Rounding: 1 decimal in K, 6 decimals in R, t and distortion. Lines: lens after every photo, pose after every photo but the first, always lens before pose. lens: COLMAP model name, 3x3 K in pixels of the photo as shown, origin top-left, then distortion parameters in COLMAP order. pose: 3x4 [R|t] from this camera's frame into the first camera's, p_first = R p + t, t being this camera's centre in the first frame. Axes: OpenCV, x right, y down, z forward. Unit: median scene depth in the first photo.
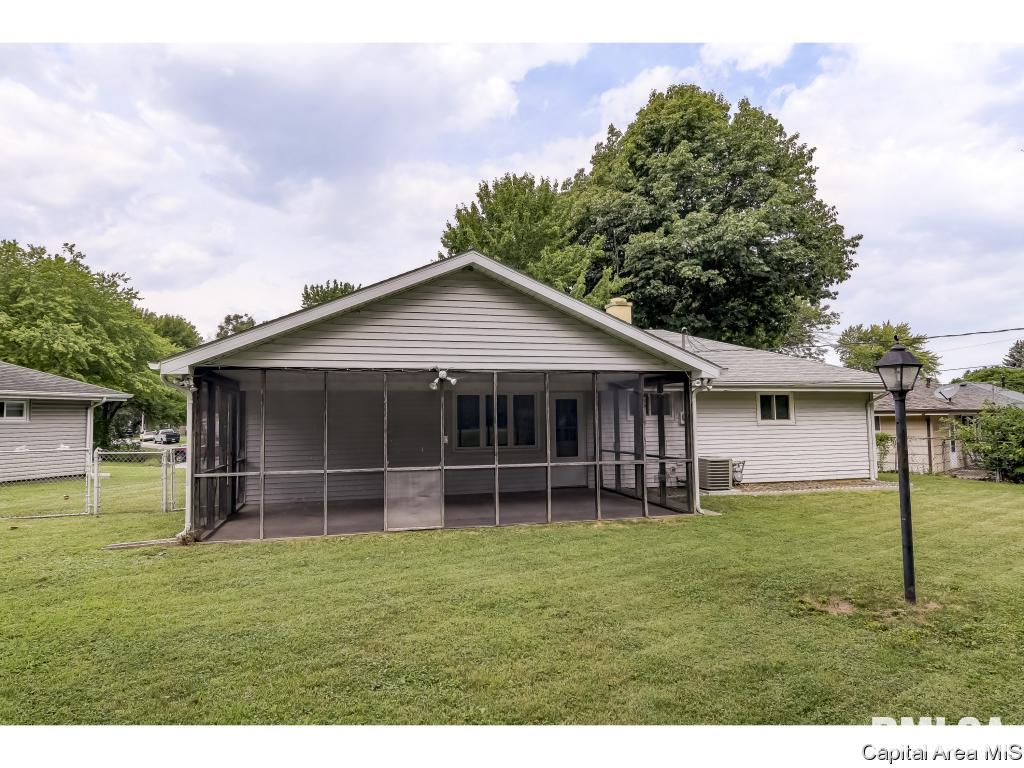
lens RADIAL K [[610.8, 0, 512.0], [0, 610.8, 384.0], [0, 0, 1]] dist [0.002136, 0.000747]
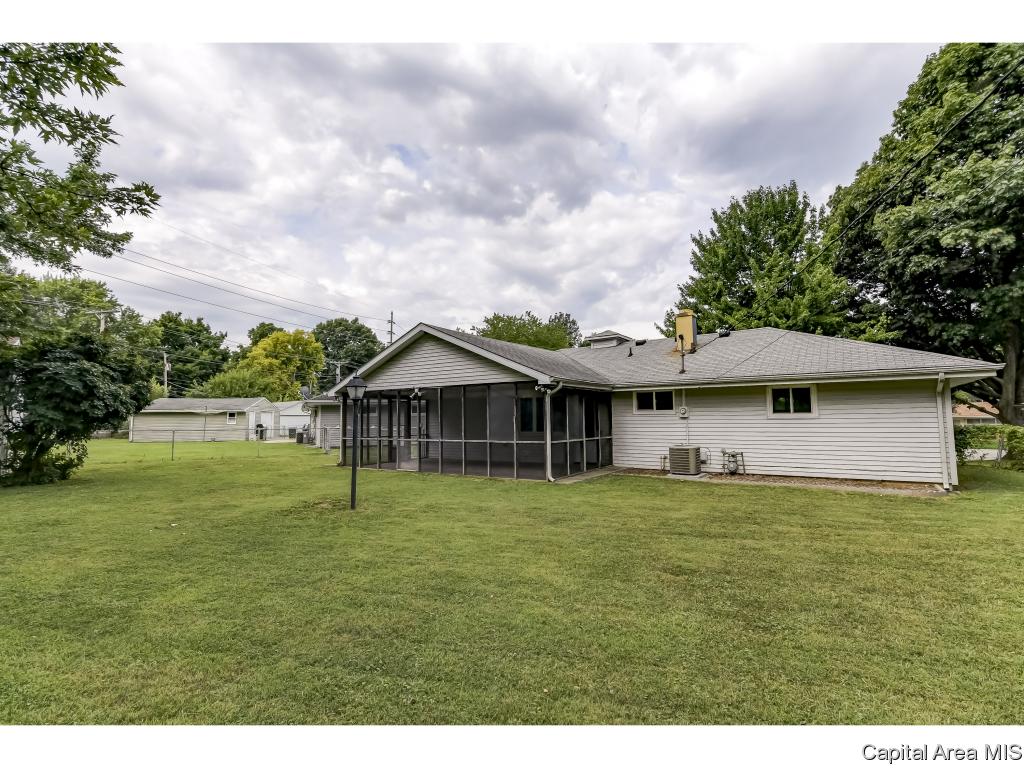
lens RADIAL K [[518.5, 0, 512.0], [0, 518.5, 384.0], [0, 0, 1]] dist [0.001761, -0.000002]
pose [[0.646463, -0.050292, -0.761286, 0.416949], [0.048766, 0.998508, -0.024553, 0.005440], [0.761385, -0.021252, 0.647951, 0.063005]]
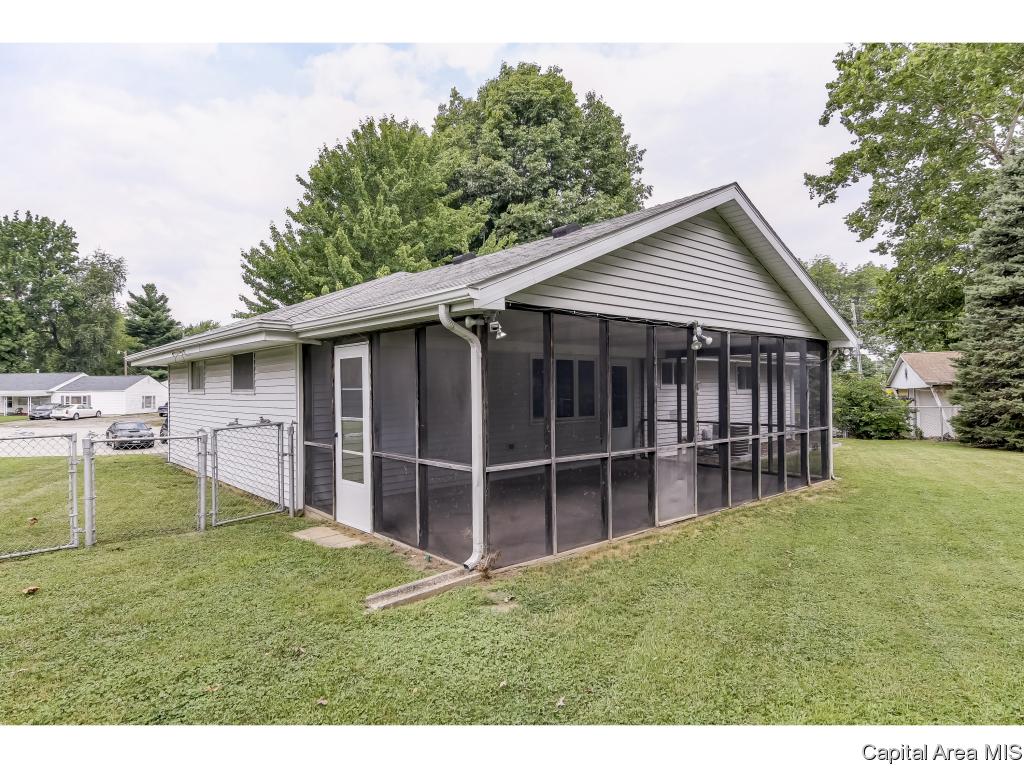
lens RADIAL K [[585.5, 0, 512.0], [0, 585.5, 384.0], [0, 0, 1]] dist [0.002676, 0.000544]
pose [[0.898247, 0.008032, 0.439418, -0.223478], [-0.029360, 0.998696, 0.041763, 0.009608], [-0.438509, -0.050415, 0.897311, 0.128447]]
